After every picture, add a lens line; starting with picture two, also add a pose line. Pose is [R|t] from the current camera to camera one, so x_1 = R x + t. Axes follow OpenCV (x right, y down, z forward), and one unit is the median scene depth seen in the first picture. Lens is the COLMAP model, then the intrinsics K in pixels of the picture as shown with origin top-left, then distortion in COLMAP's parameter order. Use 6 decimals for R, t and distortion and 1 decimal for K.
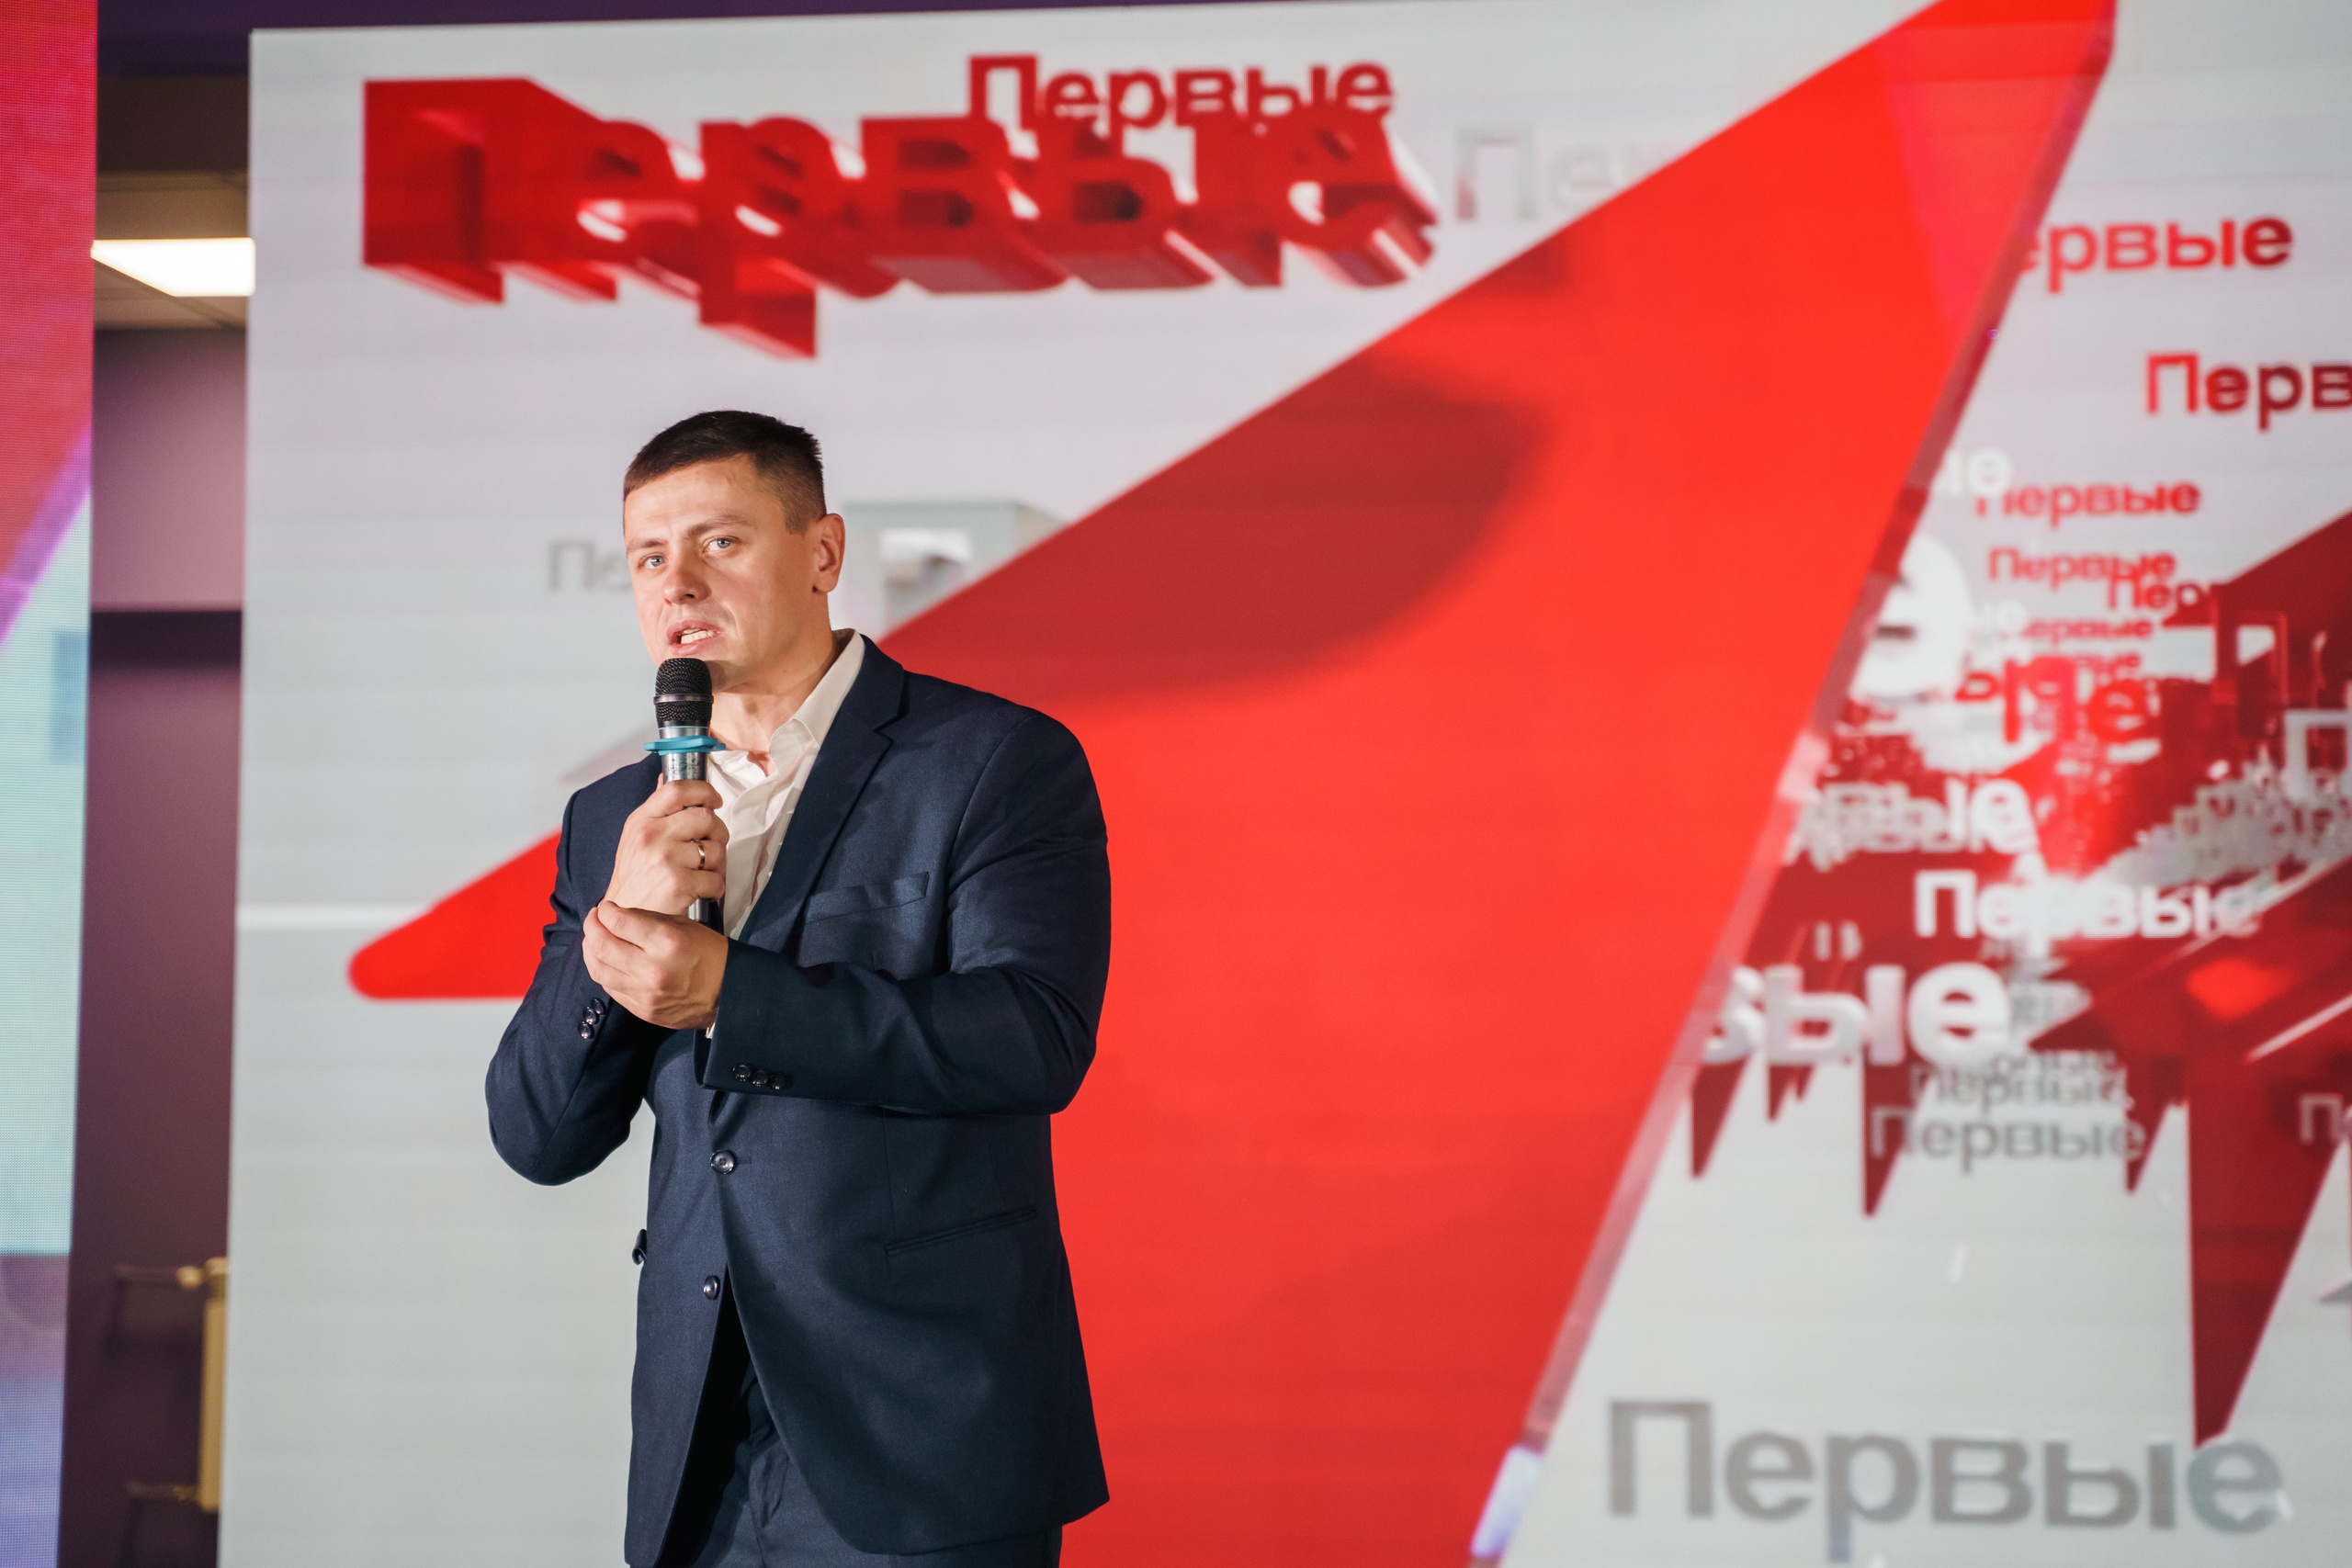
lens RADIAL K [[5279.4, 0, 1181.8], [0, 5279.4, 896.2], [0, 0, 1]] dist [0.074077, 1.611662]
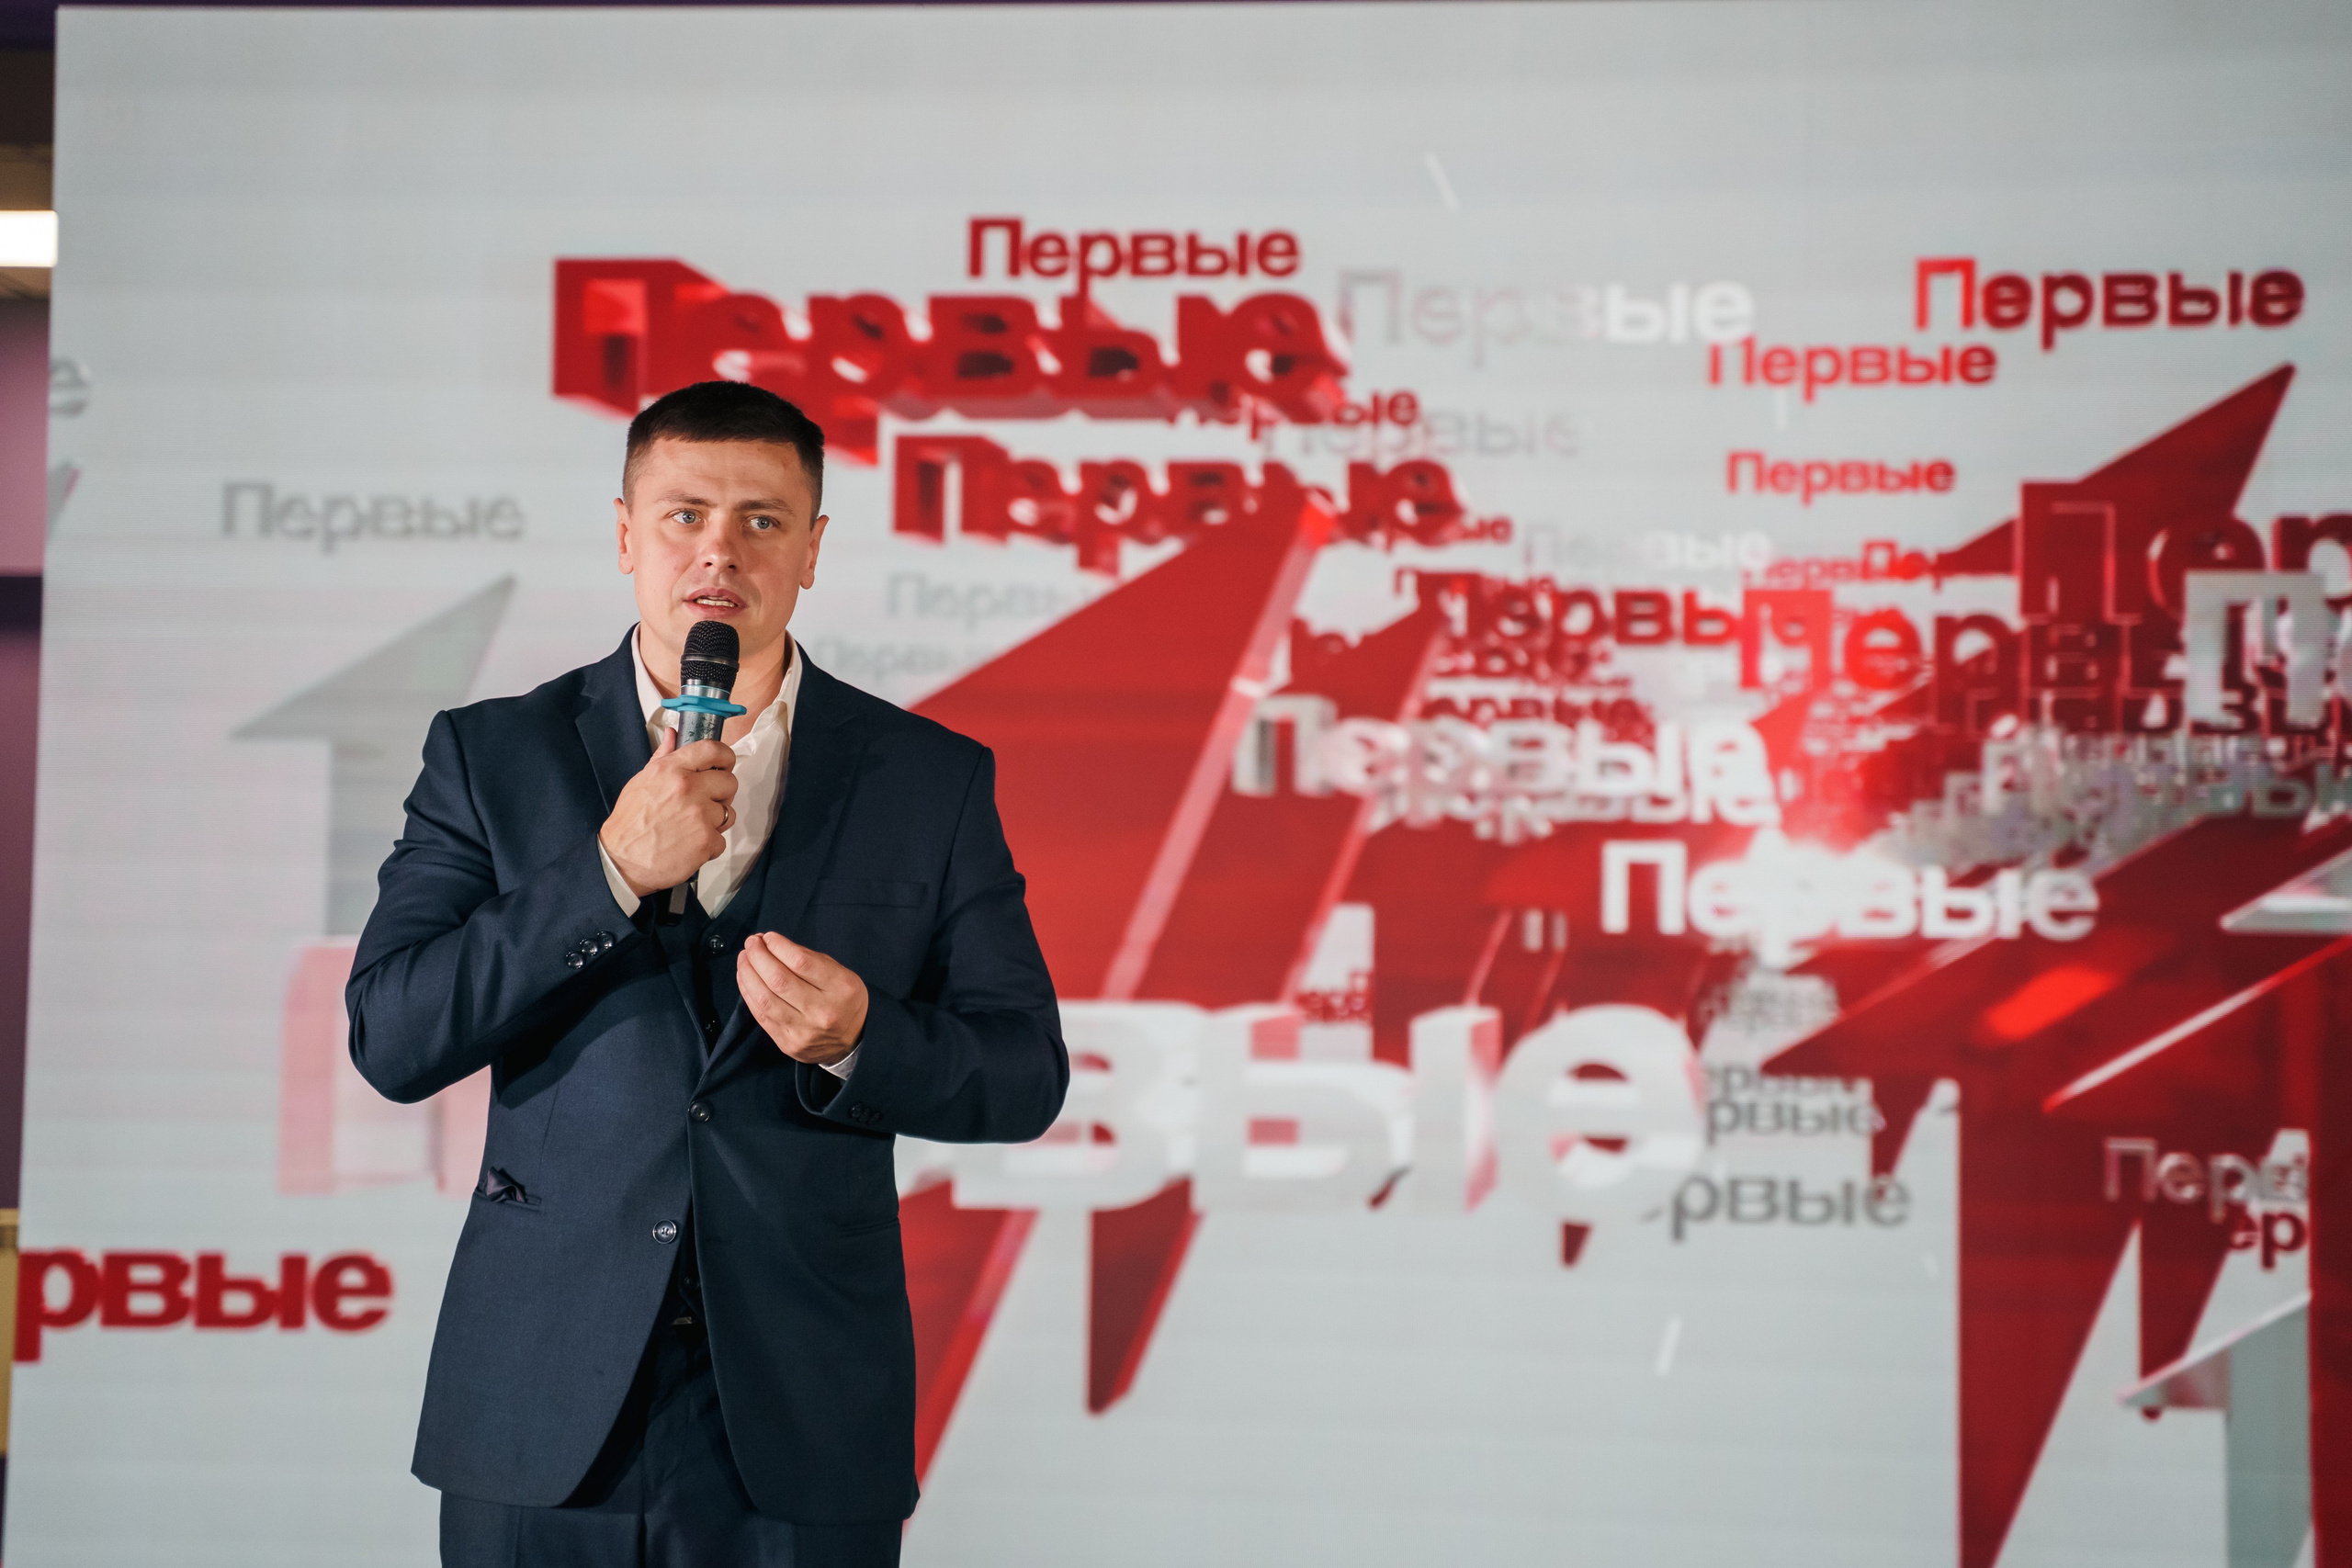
lens RADIAL K [[5147.0, 0, 1174.8], [0, 5147.0, 1015.3], [0, 0, 1]] dist [0.067641, 2.671471]
pose [[0.998982, 0.013312, 0.043093, 0.025642], [-0.014485, 0.999530, 0.027035, 0.000393], [-0.042713, -0.027631, 0.998705, 0.155393]]
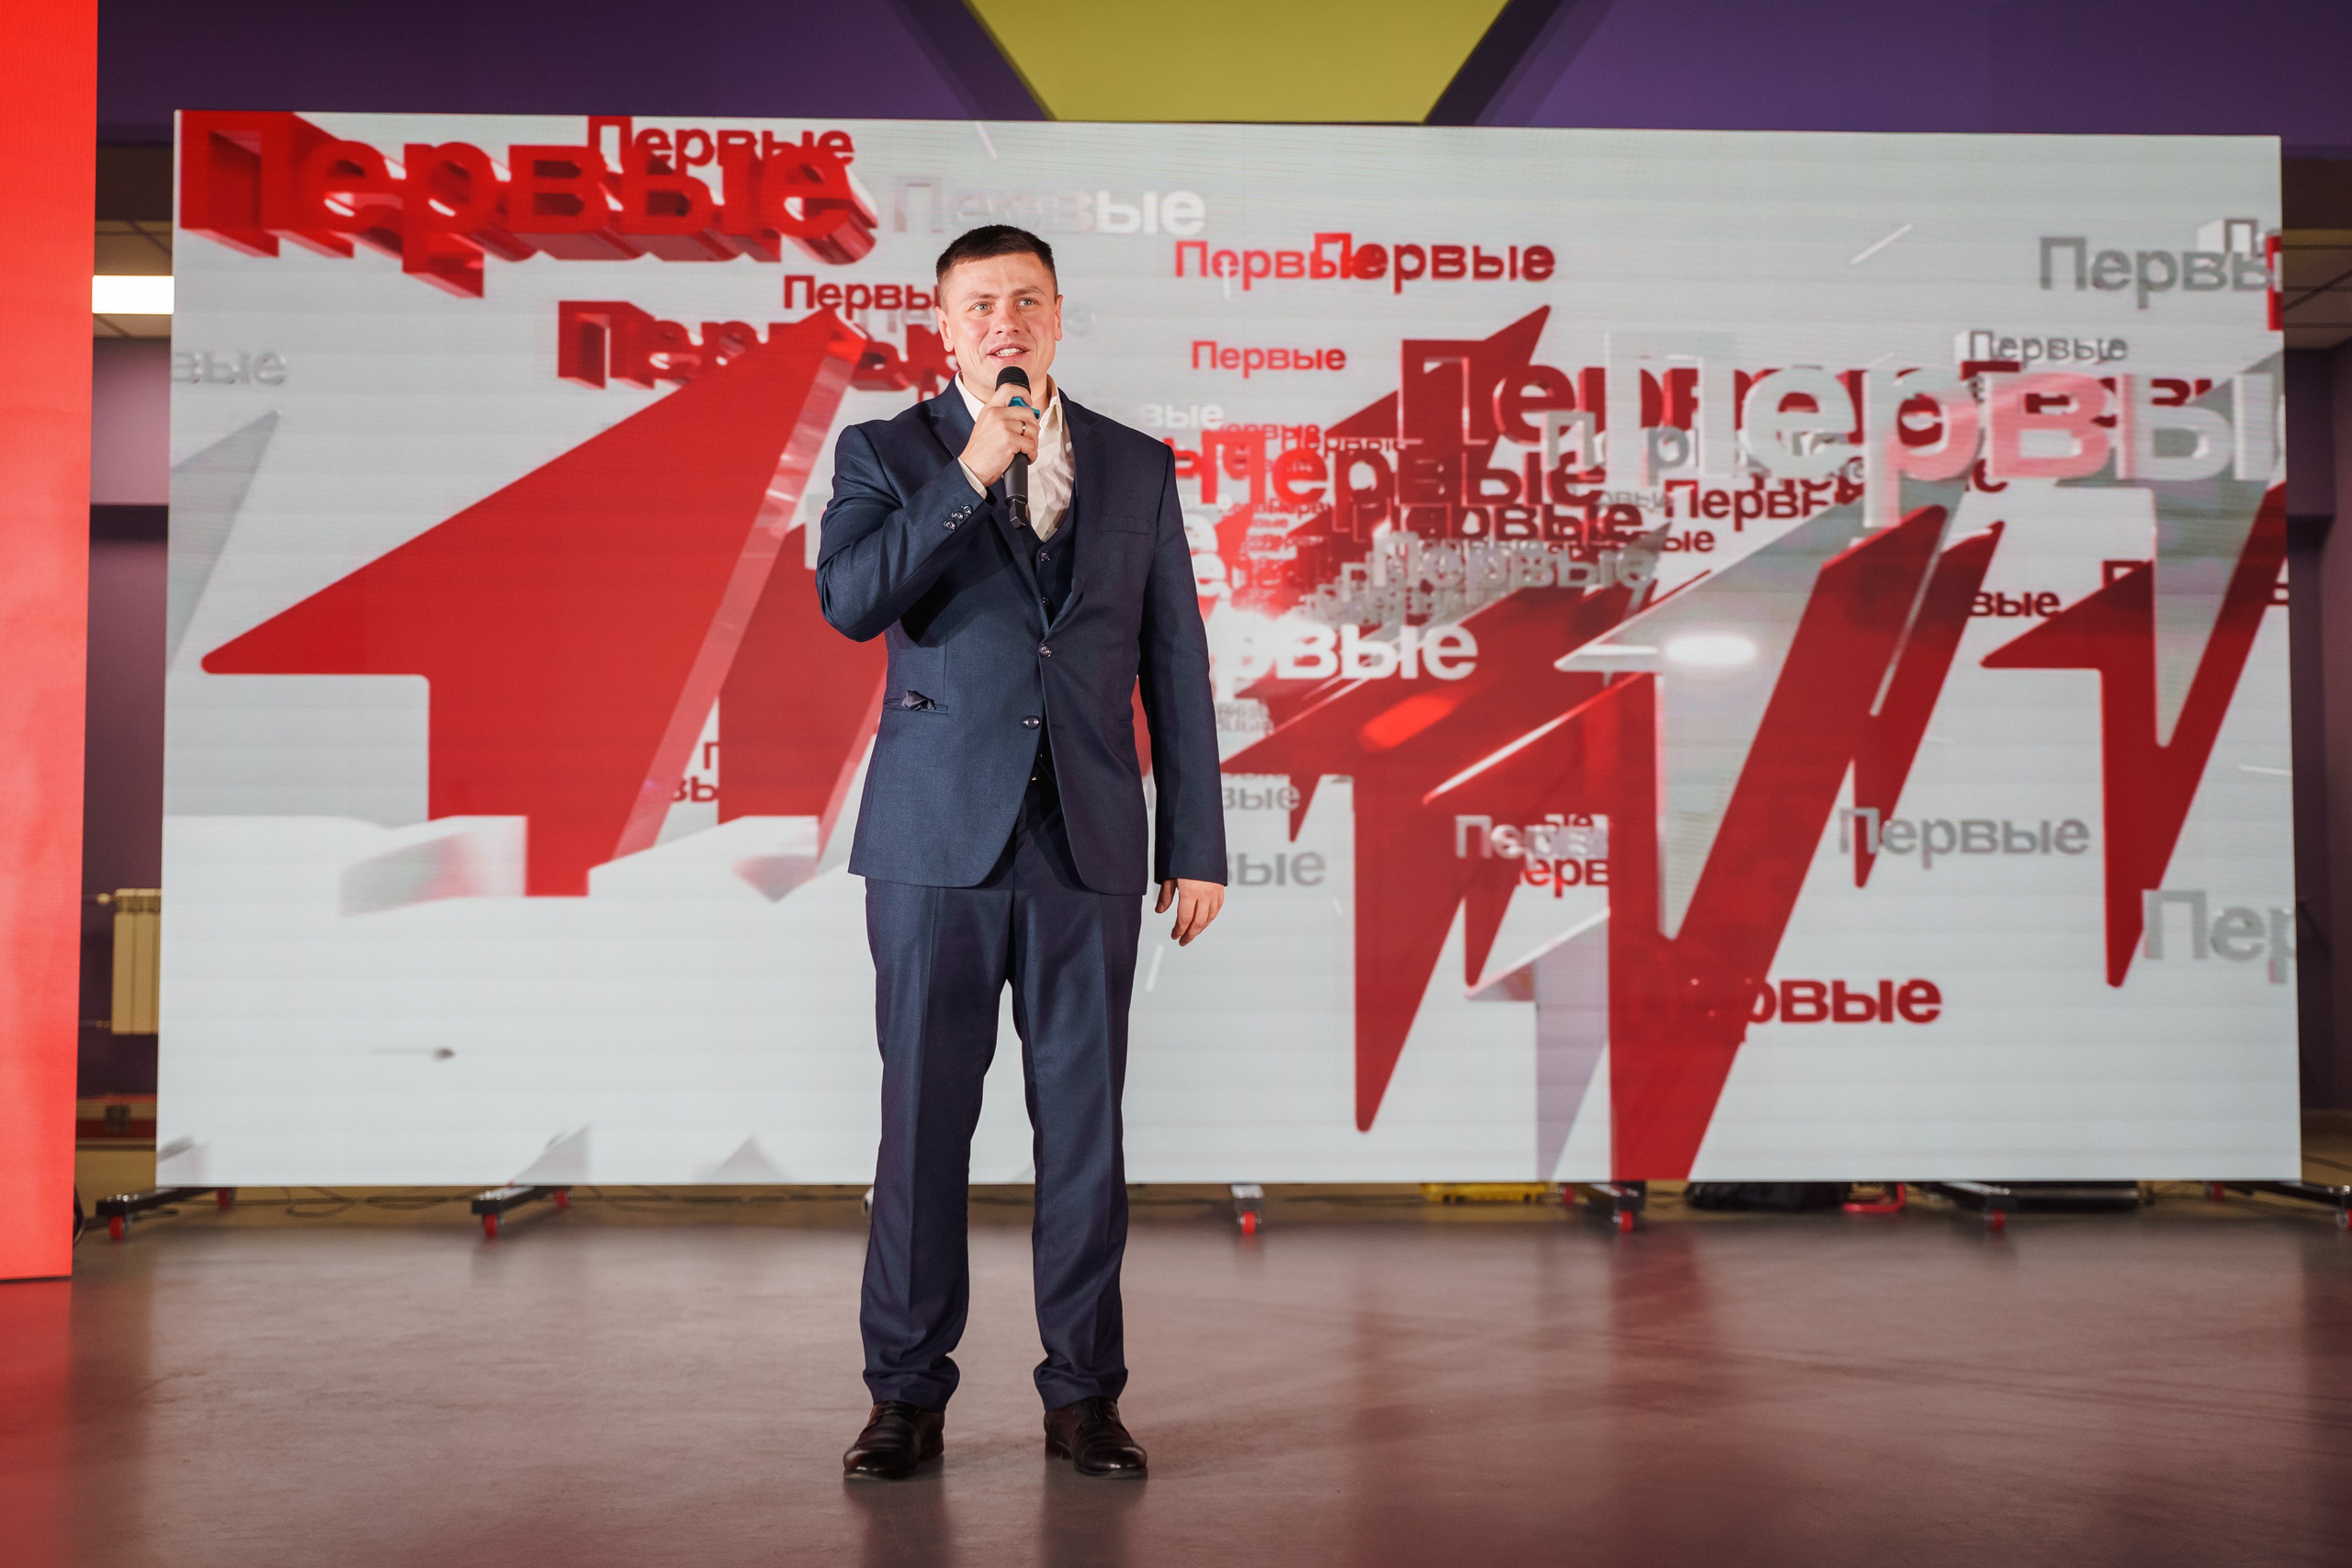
lens RADIAL K [[2363.7, 0, 1176.0], [0, 2363.7, 784.0], [0, 0, 1]] dist [-0.000073, 0.018878]
pose [[0.990964, -0.000723, 0.134123, 0.072010], [-0.007384, 0.998175, 0.059938, 0.001115], [-0.133921, -0.060387, 0.989150, 0.436552]]
